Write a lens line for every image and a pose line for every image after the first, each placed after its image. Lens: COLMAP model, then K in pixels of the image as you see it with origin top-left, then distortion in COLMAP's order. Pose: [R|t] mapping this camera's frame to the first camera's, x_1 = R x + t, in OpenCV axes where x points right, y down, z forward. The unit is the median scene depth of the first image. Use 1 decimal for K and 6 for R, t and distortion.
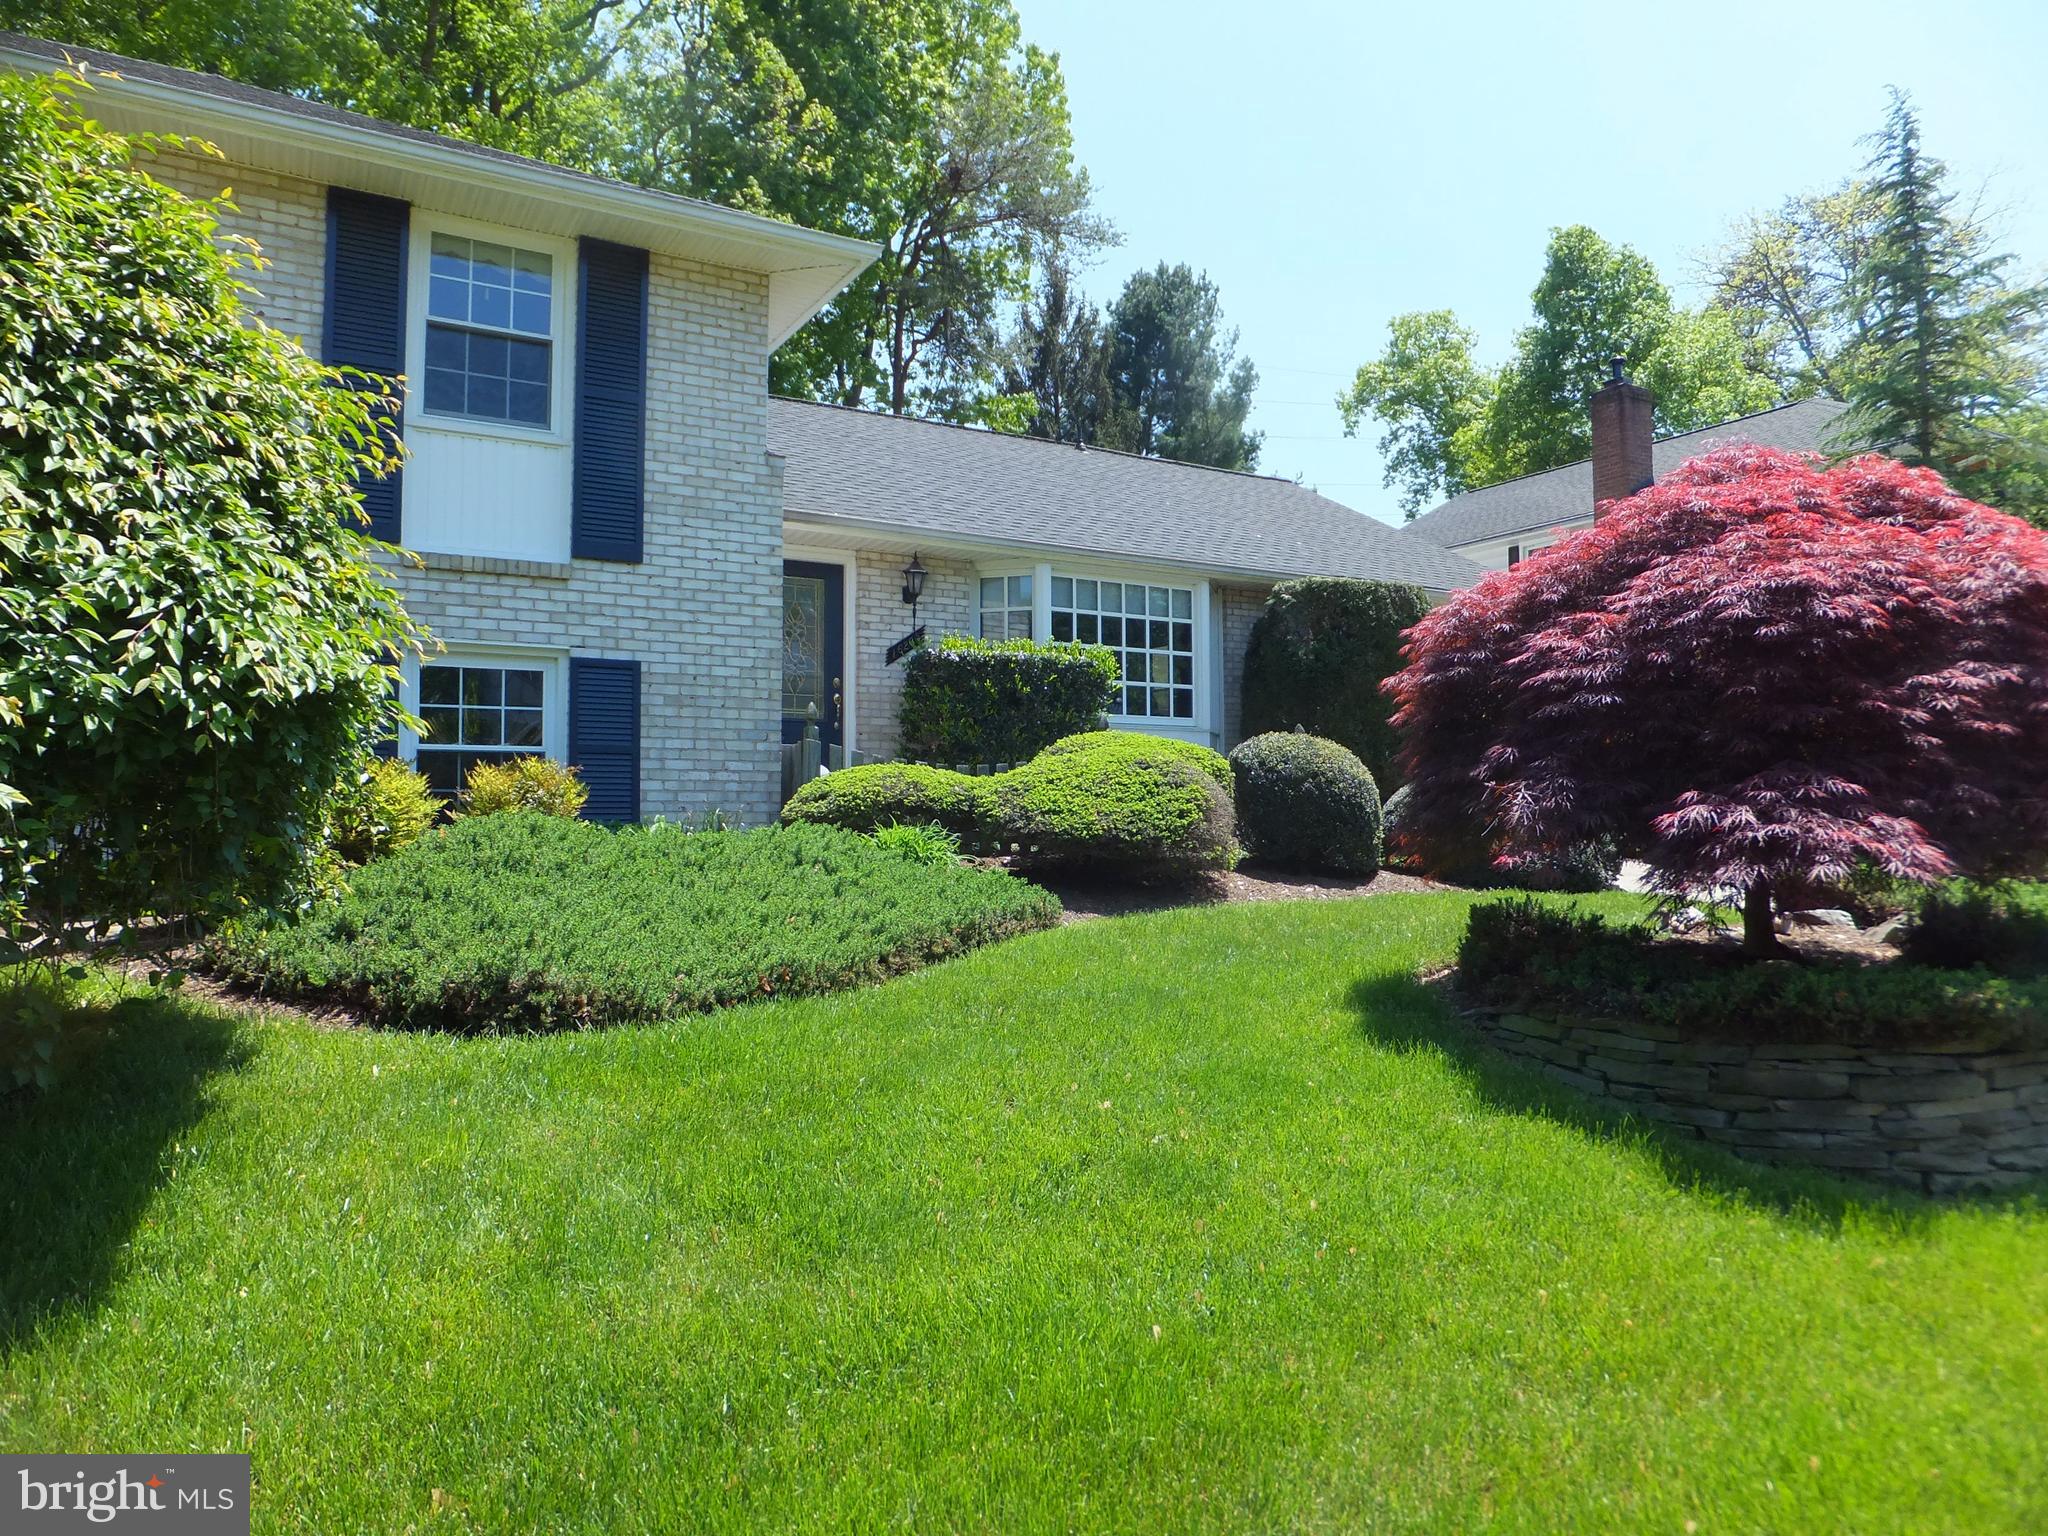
lens RADIAL K [[1363.7, 0, 956.4], [0, 1363.7, 764.2], [0, 0, 1]] dist [0.189043, -0.000113]
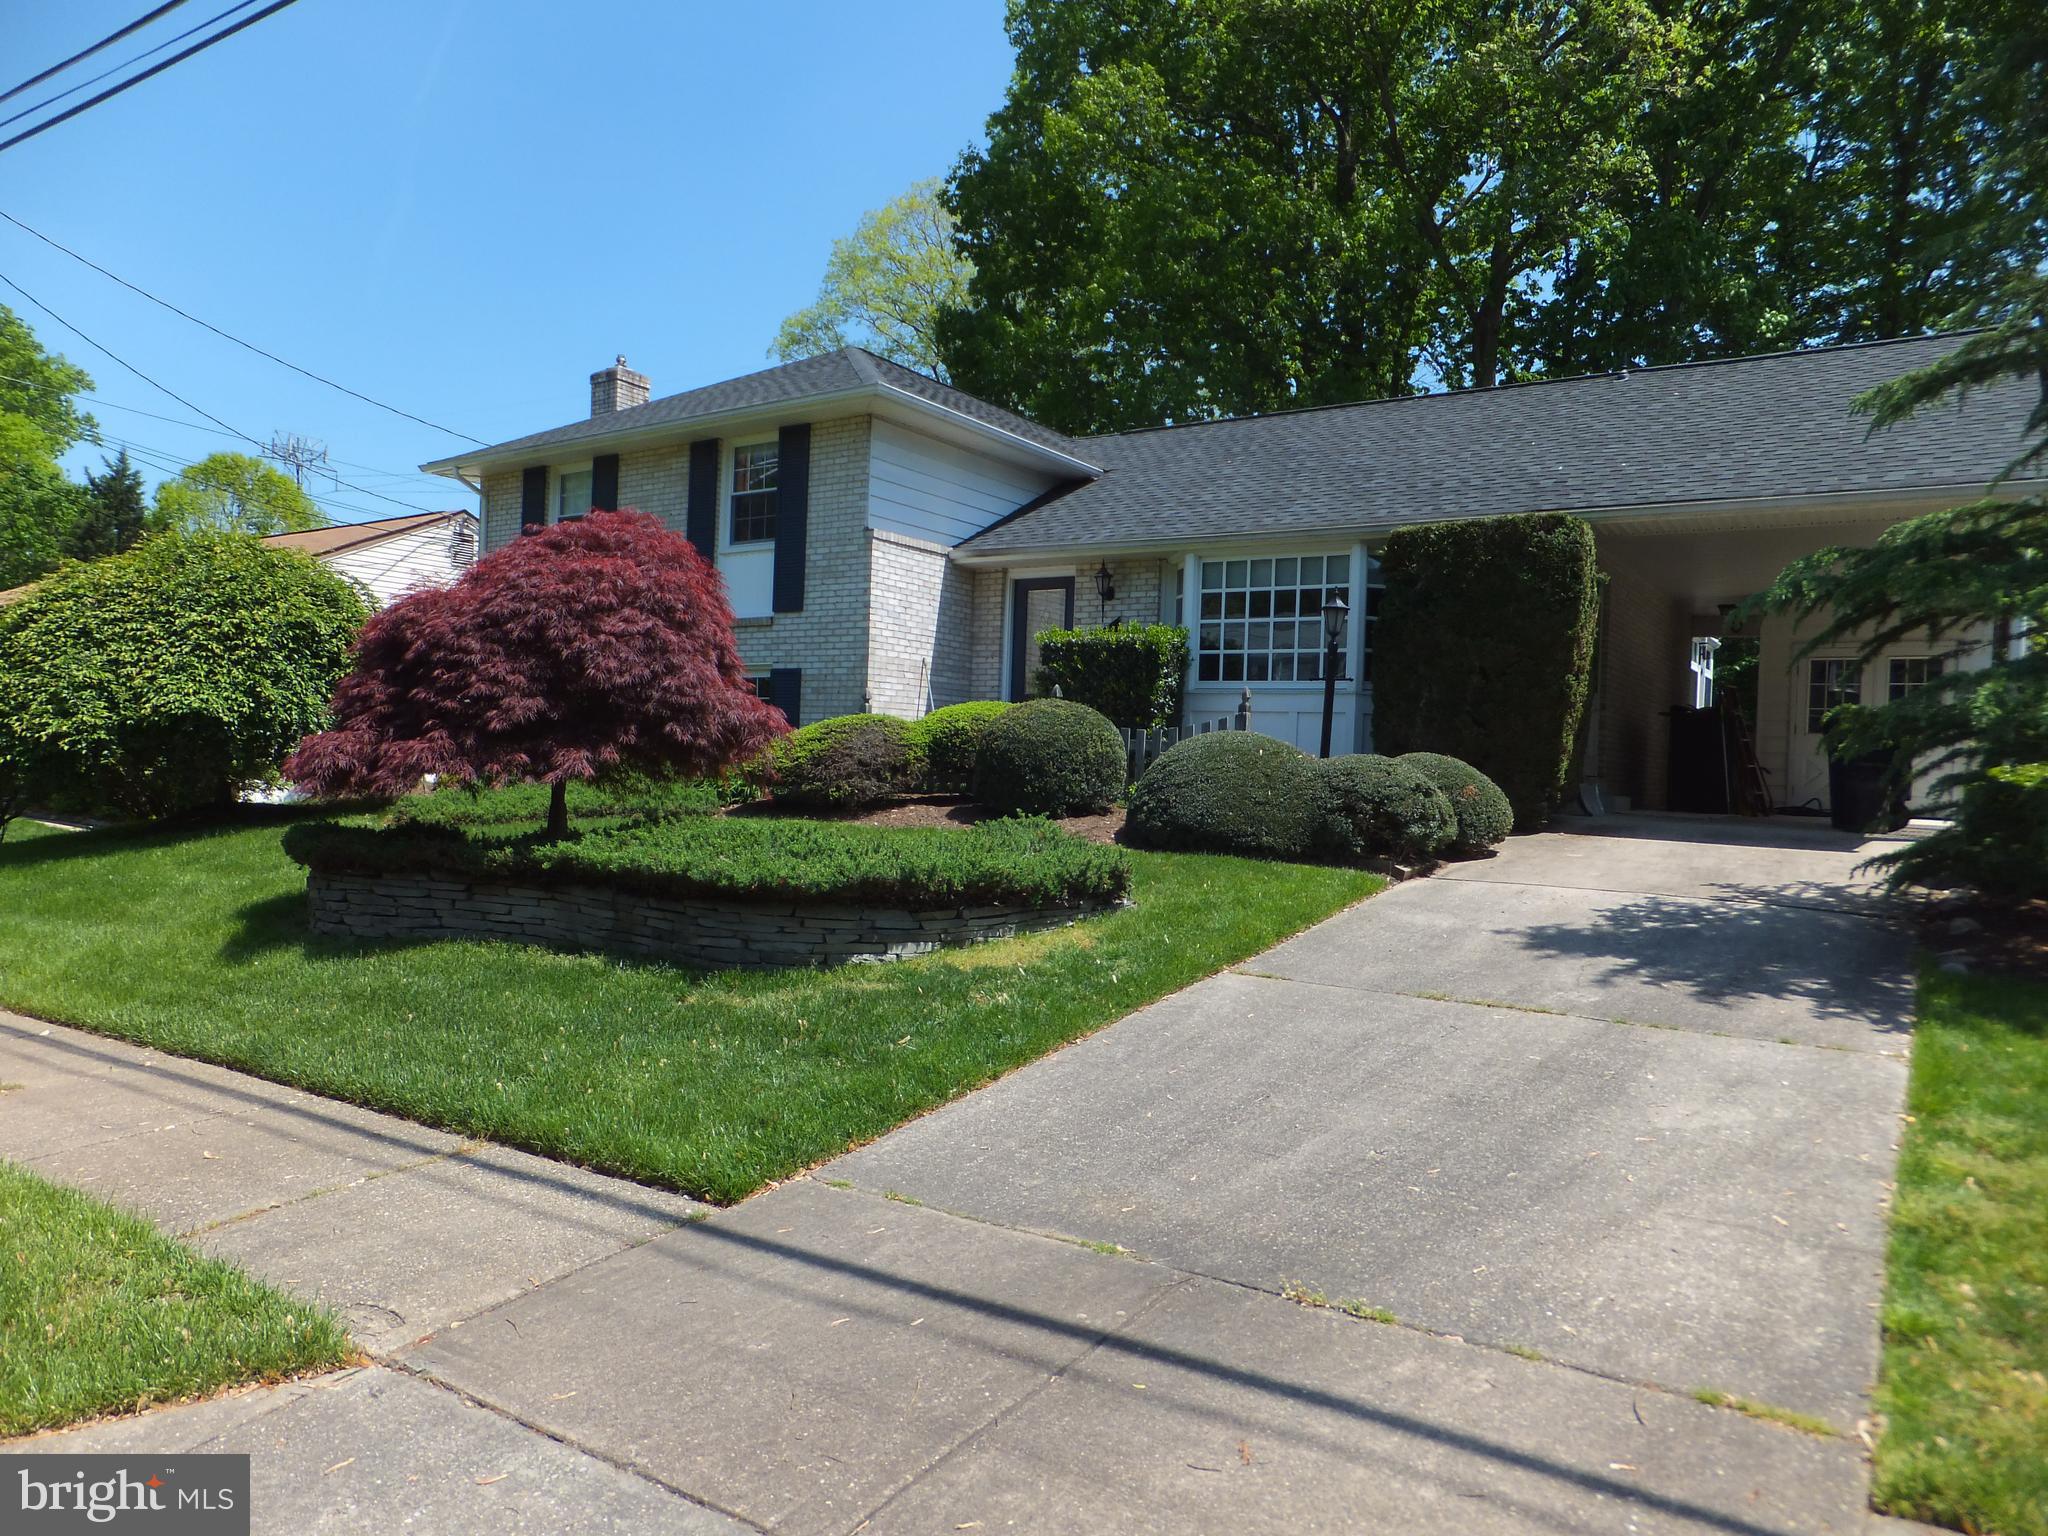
lens RADIAL K [[1349.9, 0, 1021.2], [0, 1349.9, 756.4], [0, 0, 1]] dist [-0.003298, -0.000204]
pose [[0.468387, 0.009785, -0.883469, 1.006862], [0.001694, 0.999927, 0.011973, 0.010891], [0.883522, -0.007104, 0.468336, 0.338447]]
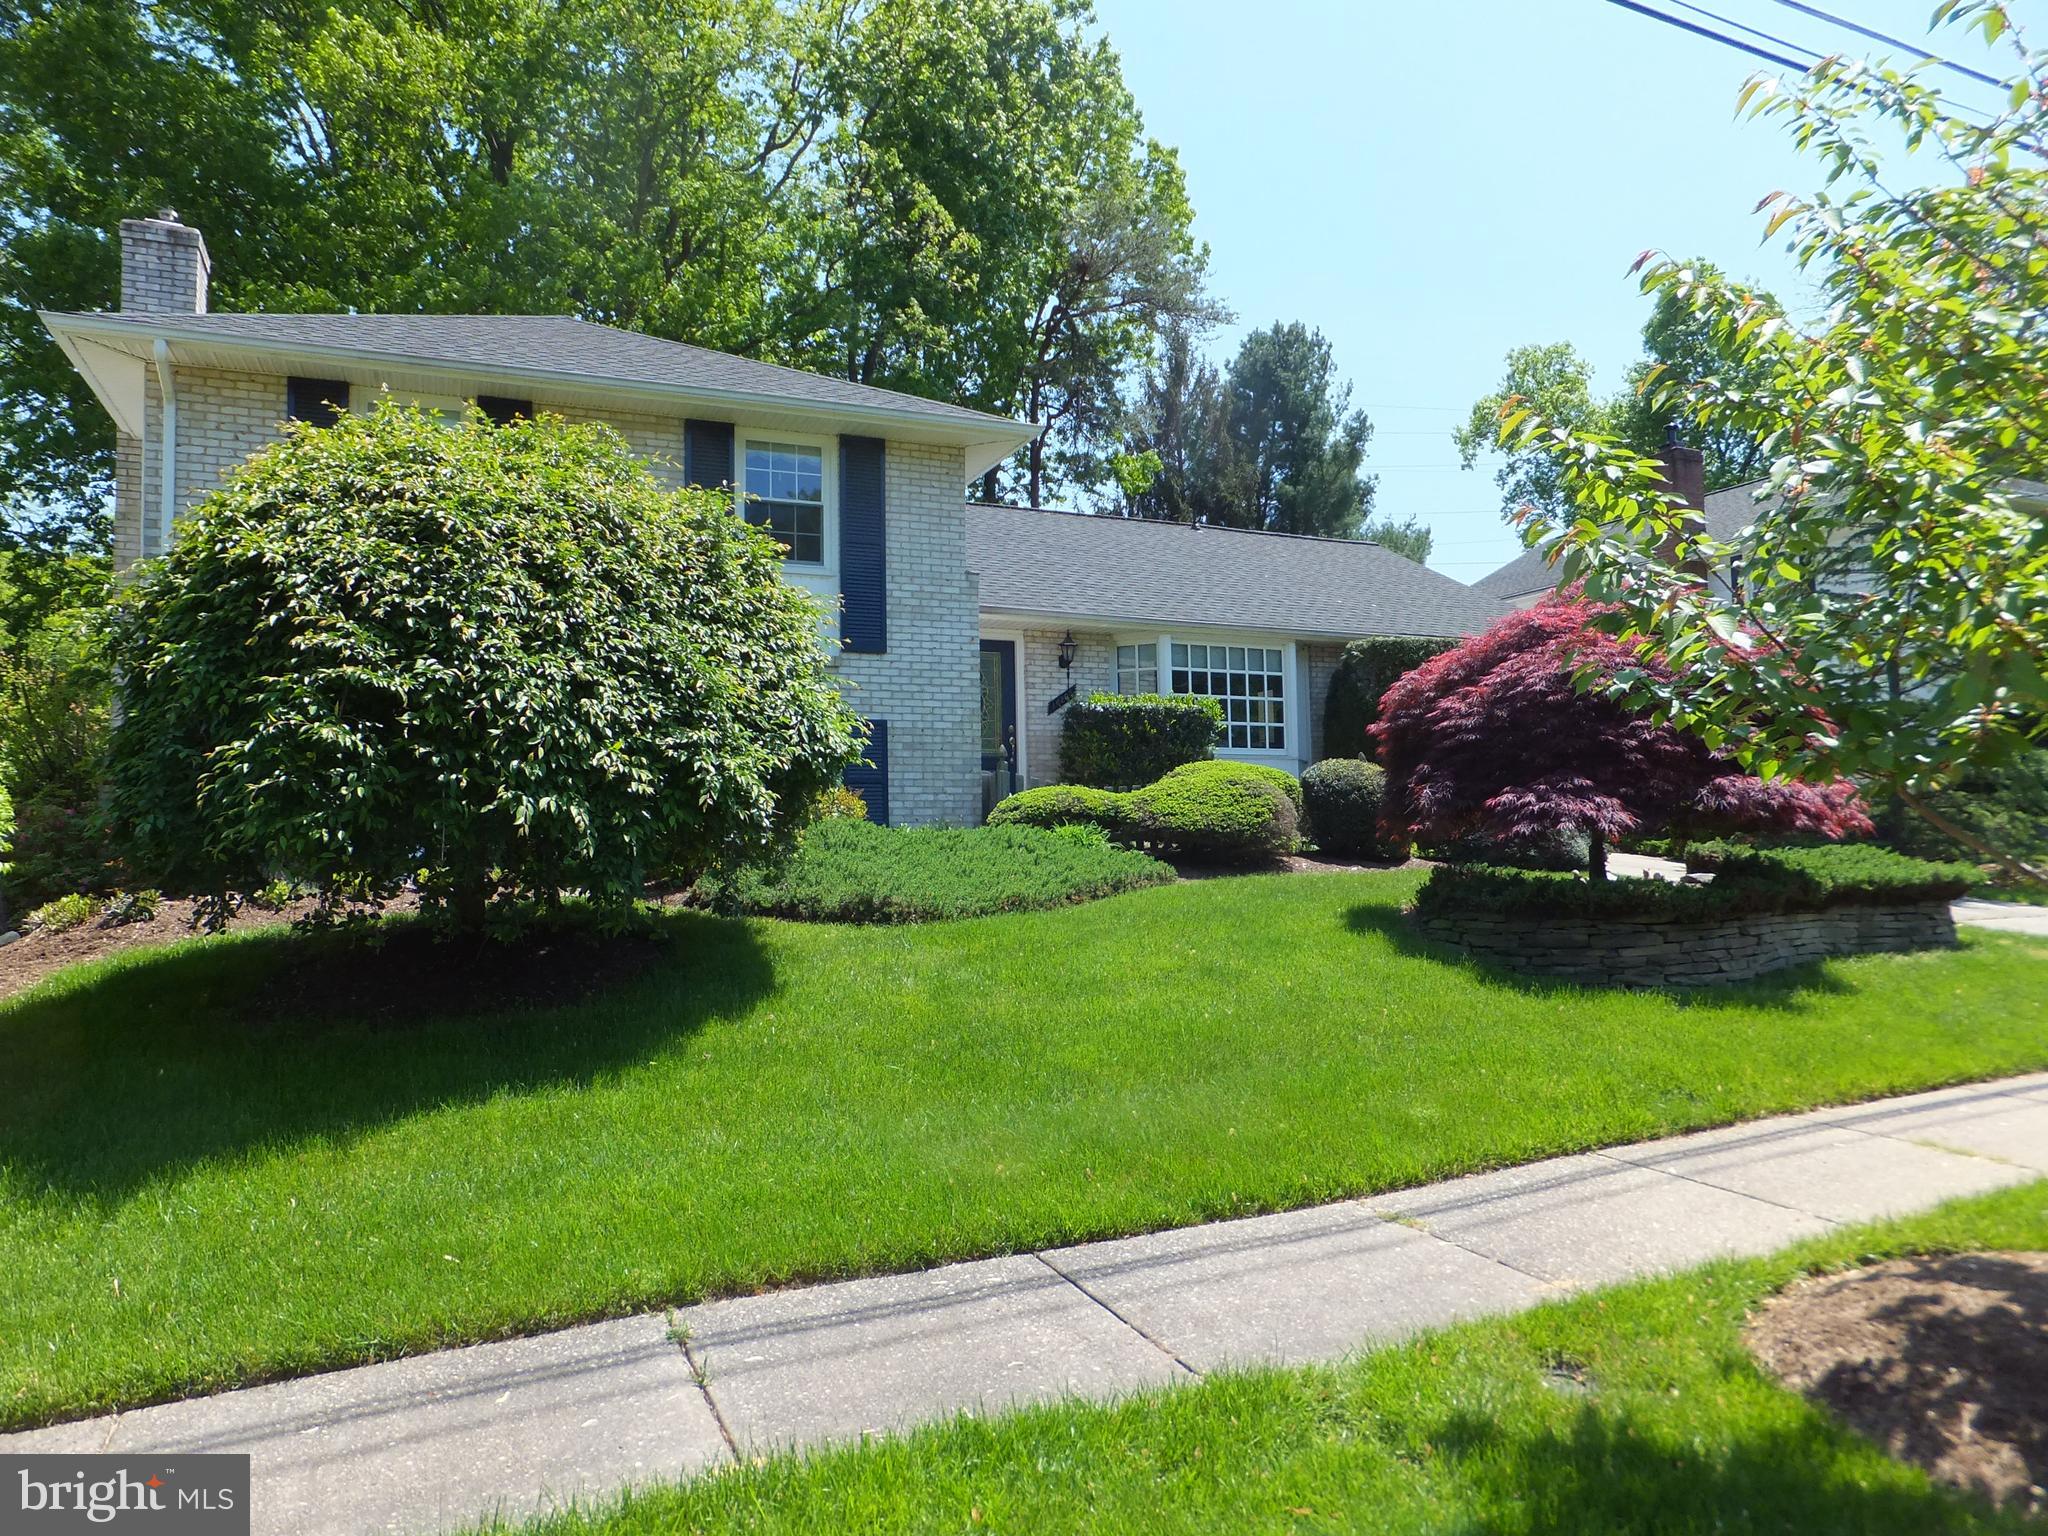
lens RADIAL K [[1358.7, 0, 999.8], [0, 1358.7, 791.3], [0, 0, 1]] dist [-0.007509, -0.001944]
pose [[0.997512, -0.020546, -0.067438, -0.009887], [0.020201, 0.999779, -0.005804, 0.008752], [0.067543, 0.004428, 0.997707, -0.314746]]
